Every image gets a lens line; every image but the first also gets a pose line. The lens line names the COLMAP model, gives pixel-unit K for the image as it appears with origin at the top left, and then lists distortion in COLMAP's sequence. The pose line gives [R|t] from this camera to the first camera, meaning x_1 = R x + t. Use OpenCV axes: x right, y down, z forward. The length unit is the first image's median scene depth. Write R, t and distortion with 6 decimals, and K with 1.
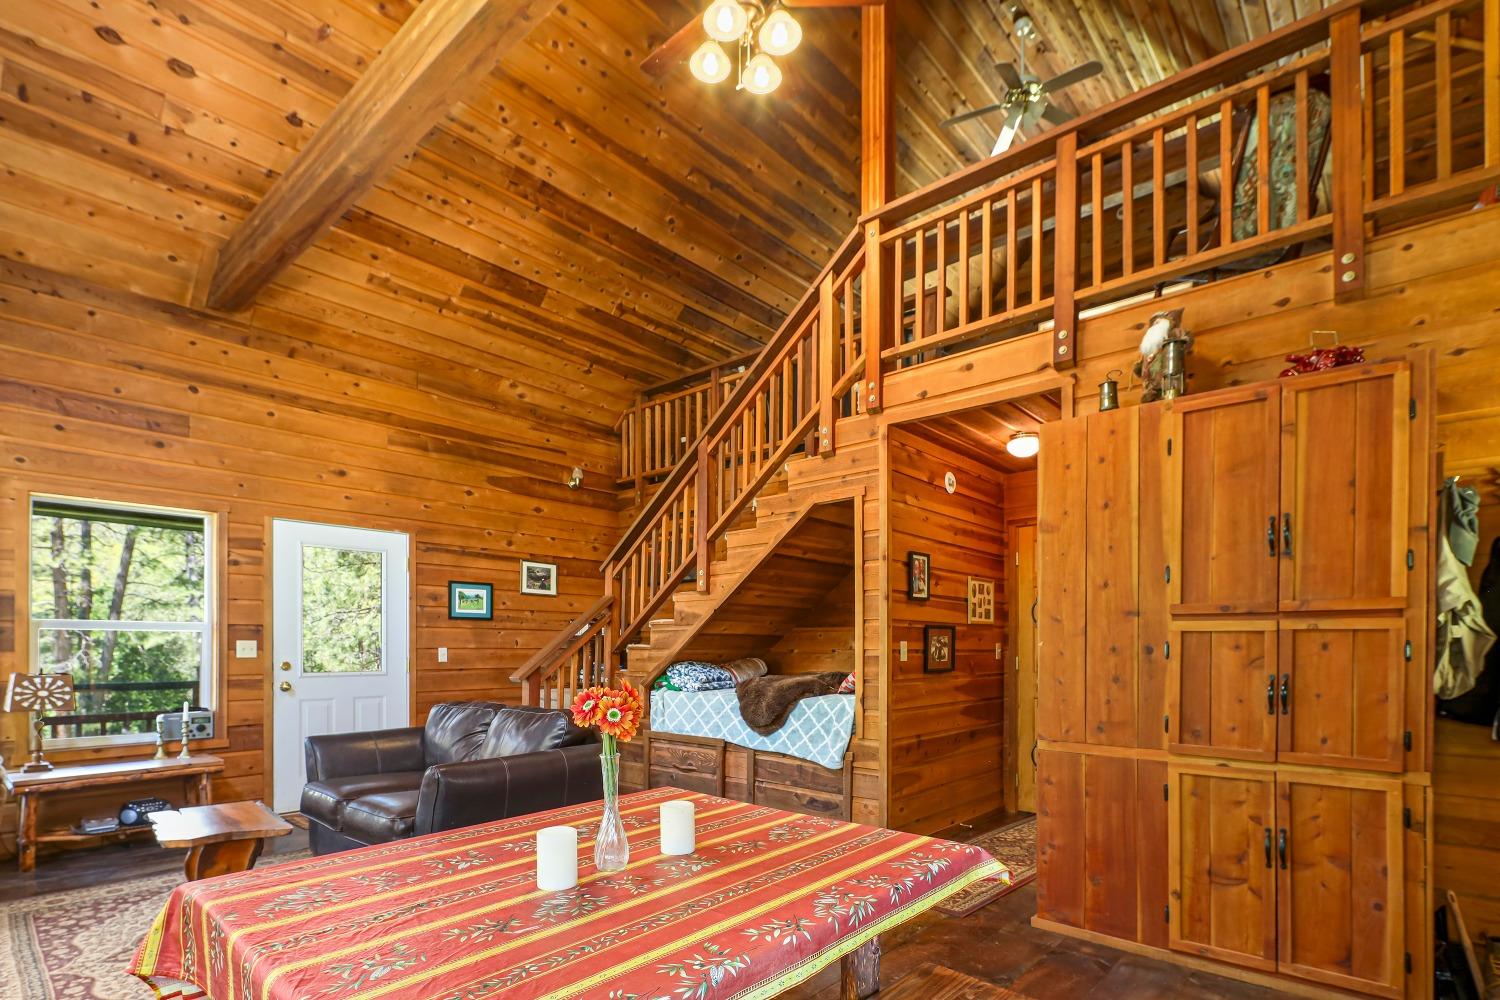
lens RADIAL K [[739.4, 0, 756.6], [0, 739.4, 659.2], [0, 0, 1]] dist [-0.002009, -0.002597]
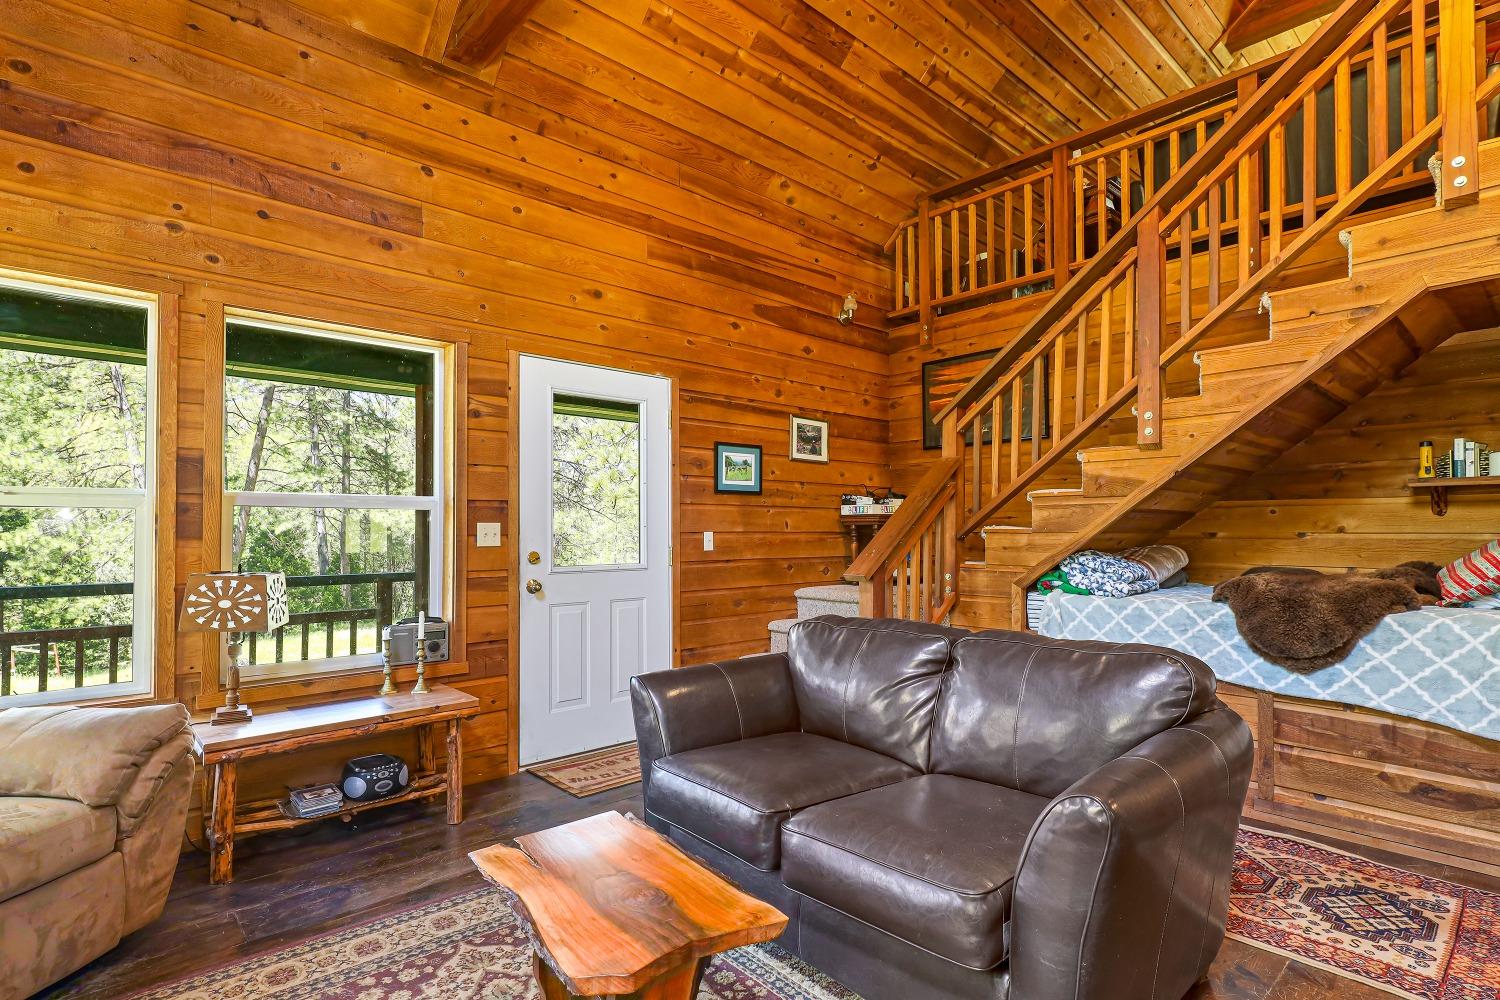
lens RADIAL K [[745.4, 0, 753.1], [0, 745.4, 527.9], [0, 0, 1]] dist [-0.001603, -0.001937]
pose [[0.993584, -0.003963, -0.113023, -0.335206], [0.001883, 0.999827, -0.018501, -0.006113], [0.113077, 0.018169, 0.993420, 0.295541]]
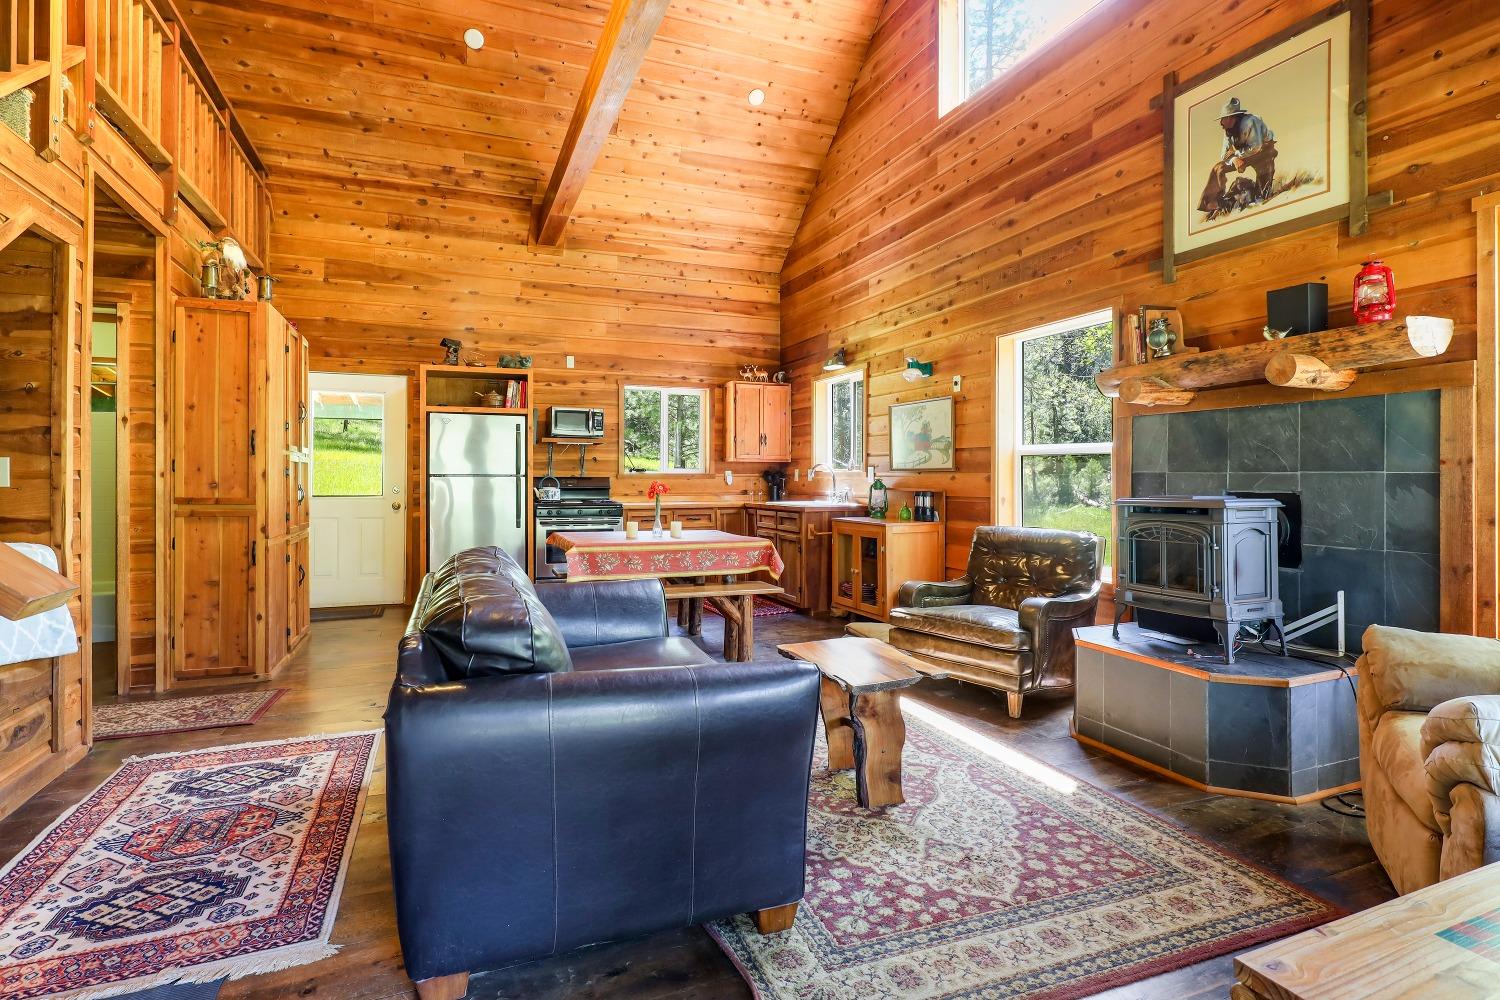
lens RADIAL K [[732.3, 0, 734.7], [0, 732.3, 479.0], [0, 0, 1]] dist [-0.000054, -0.001328]
pose [[-0.887085, -0.001912, 0.461602, -0.583262], [0.006361, 0.999846, 0.016365, -0.009003], [-0.461562, 0.017453, -0.886936, 1.067887]]
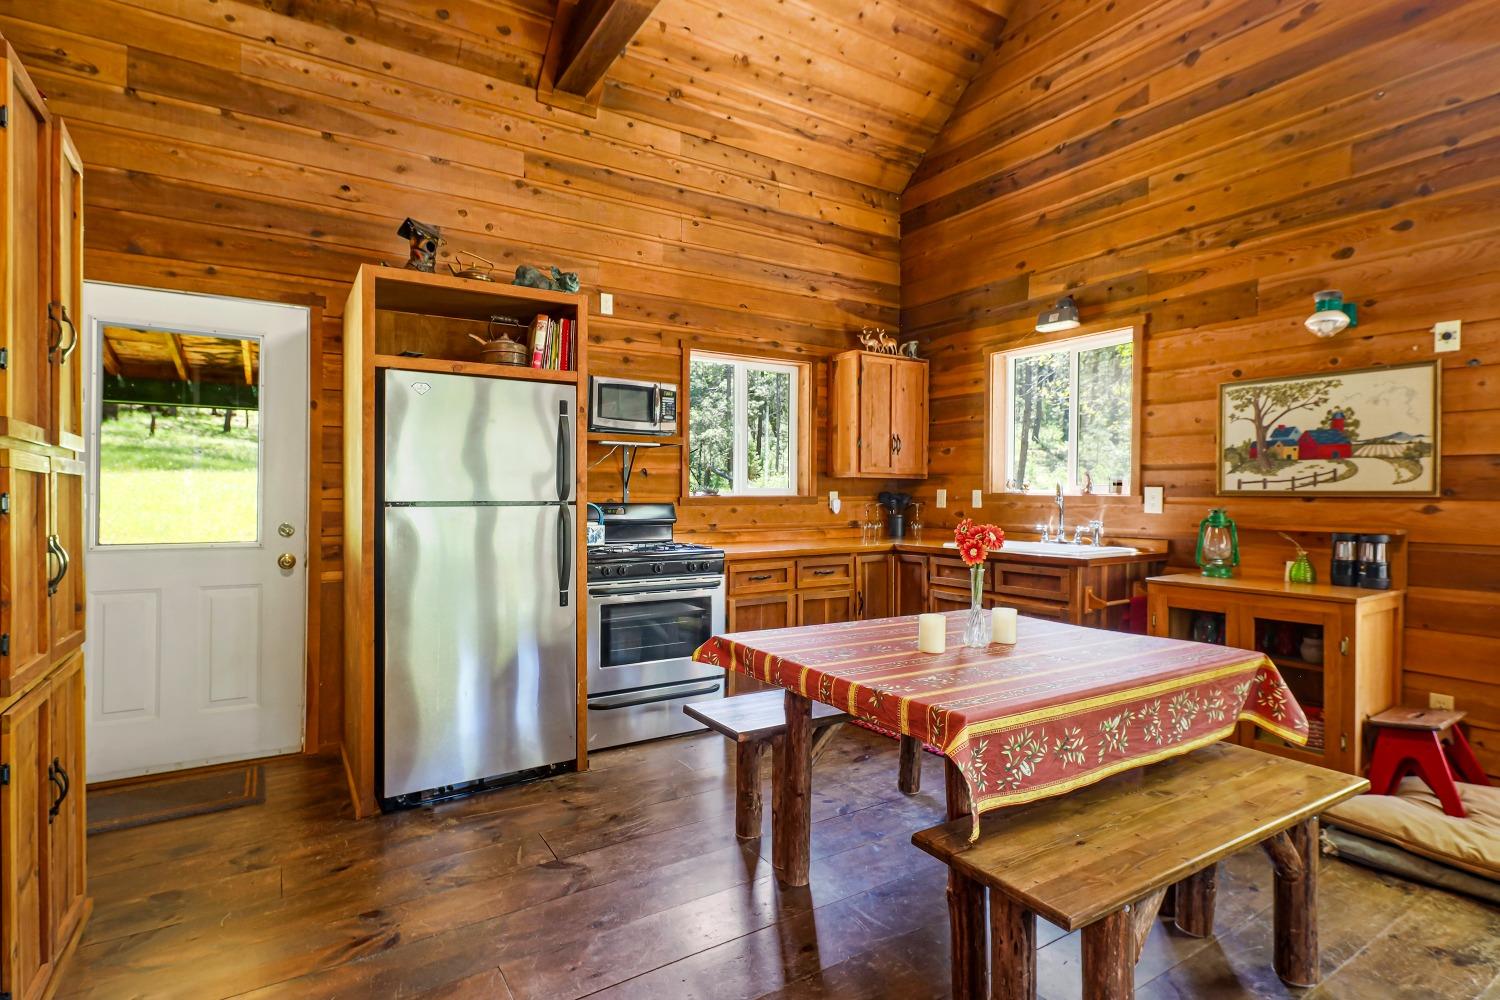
lens RADIAL K [[738.6, 0, 738.1], [0, 738.6, 500.7], [0, 0, 1]] dist [-0.000385, -0.001651]
pose [[-0.956344, -0.005181, 0.292197, -0.053920], [0.002032, 0.999701, 0.024374, -0.013369], [-0.292236, 0.023904, -0.956047, 0.723259]]
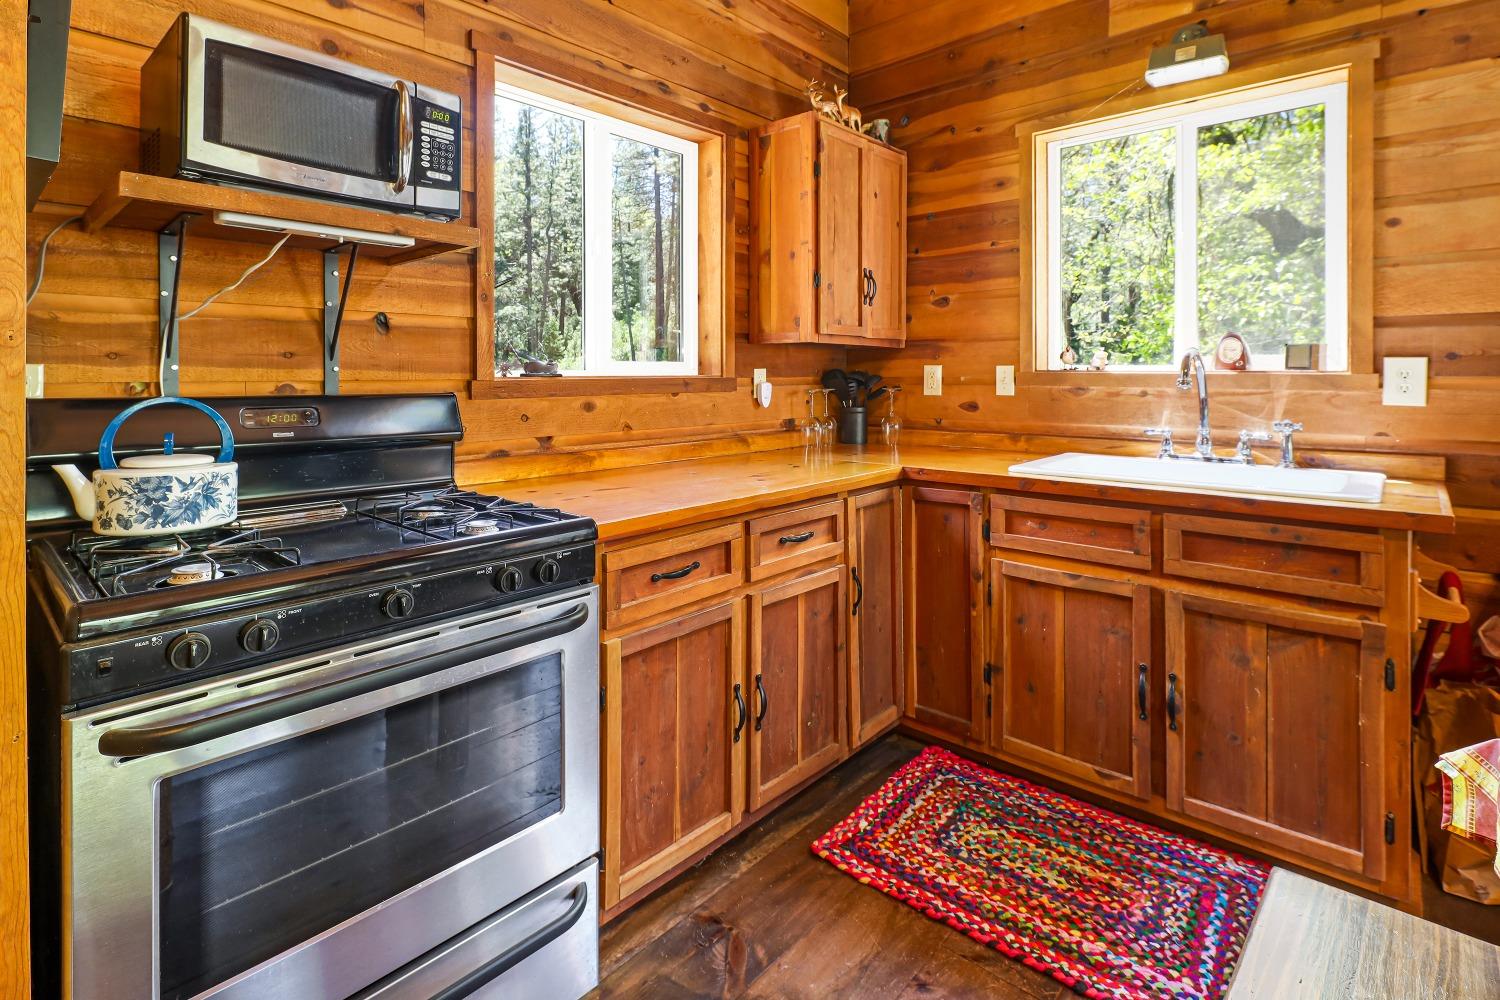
lens RADIAL K [[734.4, 0, 741.2], [0, 734.4, 373.0], [0, 0, 1]] dist [0.000908, -0.001917]
pose [[-0.999641, 0.000821, 0.026787, 0.107216], [0.001148, 0.999925, 0.012177, -0.005096], [-0.026775, 0.012203, -0.999567, 0.309932]]
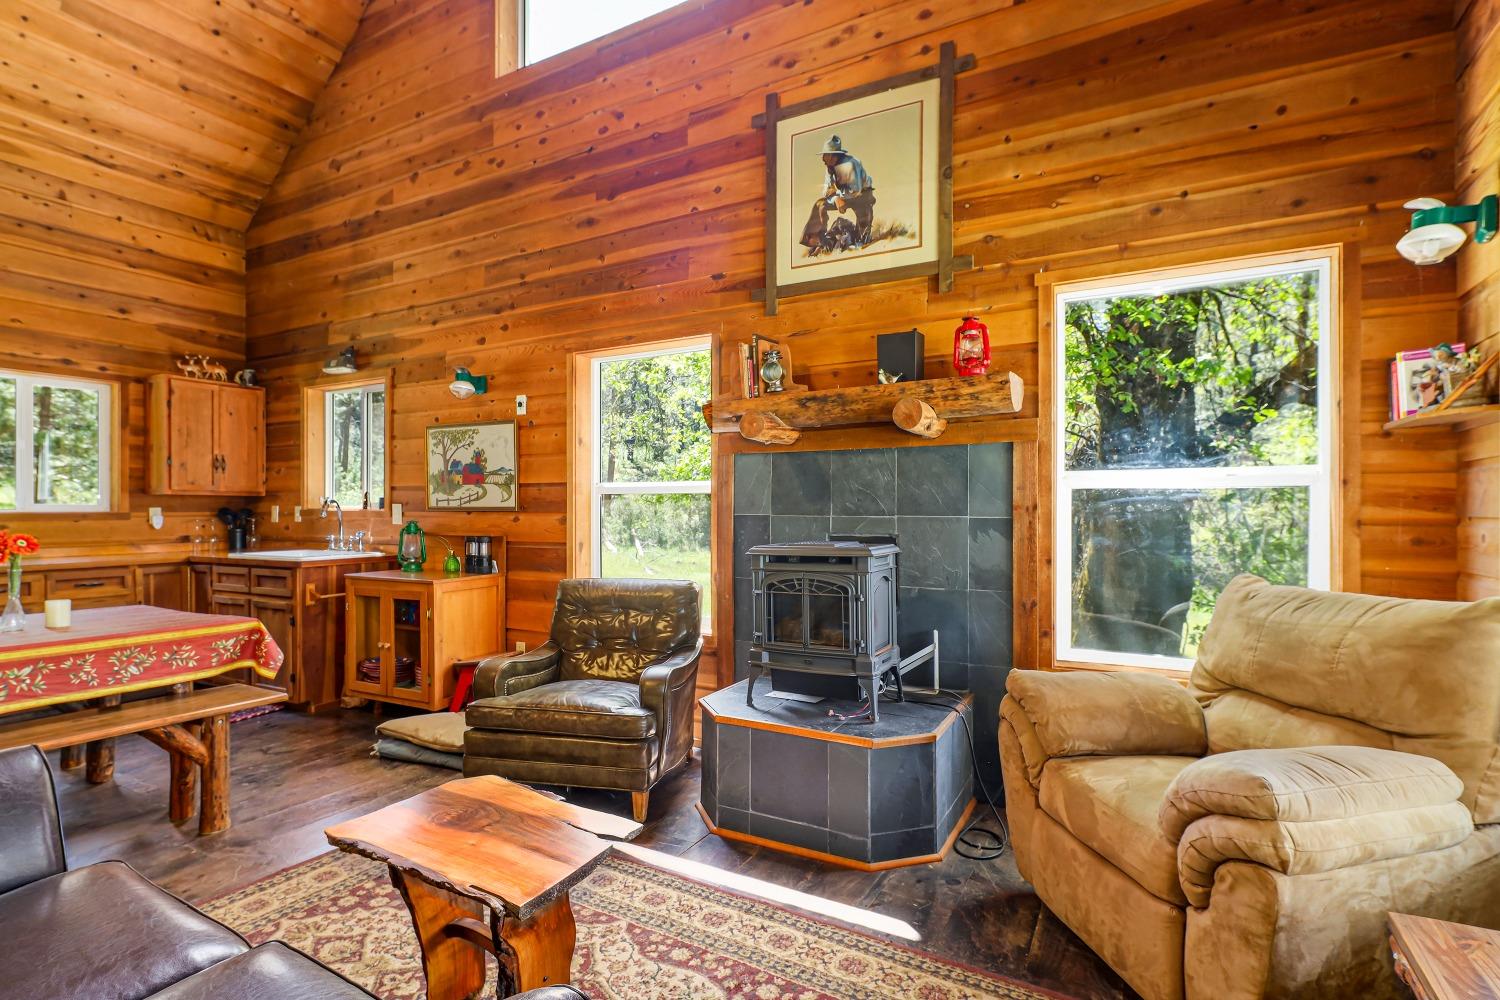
lens RADIAL K [[740.2, 0, 739.3], [0, 740.2, 509.2], [0, 0, 1]] dist [0.002609, -0.002635]
pose [[-0.979717, 0.000581, -0.200383, -0.465531], [-0.002477, 0.999884, 0.015009, -0.016605], [0.200369, 0.015201, -0.979603, 0.906901]]
